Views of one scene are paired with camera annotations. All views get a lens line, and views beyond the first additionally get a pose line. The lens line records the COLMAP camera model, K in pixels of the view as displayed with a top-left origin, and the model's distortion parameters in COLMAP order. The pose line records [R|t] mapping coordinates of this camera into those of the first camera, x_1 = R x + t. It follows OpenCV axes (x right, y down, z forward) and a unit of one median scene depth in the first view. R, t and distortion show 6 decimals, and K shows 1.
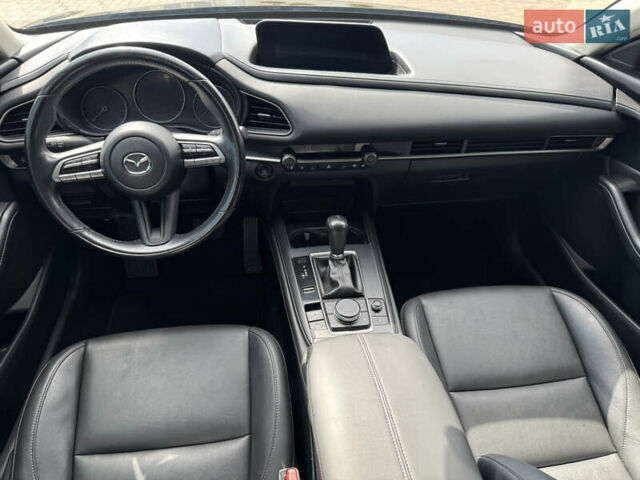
lens RADIAL K [[461.3, 0, 323.6], [0, 461.3, 241.7], [0, 0, 1]] dist [0.000636, -0.010910]
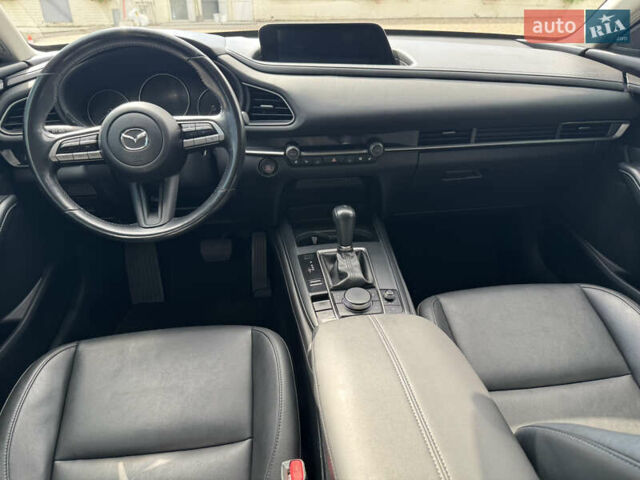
lens RADIAL K [[461.3, 0, 323.6], [0, 461.3, 241.7], [0, 0, 1]] dist [0.000636, -0.010910]
pose [[0.998894, -0.030982, -0.035377, 0.019530], [0.025302, 0.988207, -0.151022, 0.165842], [0.039639, 0.149959, 0.987897, 0.068037]]
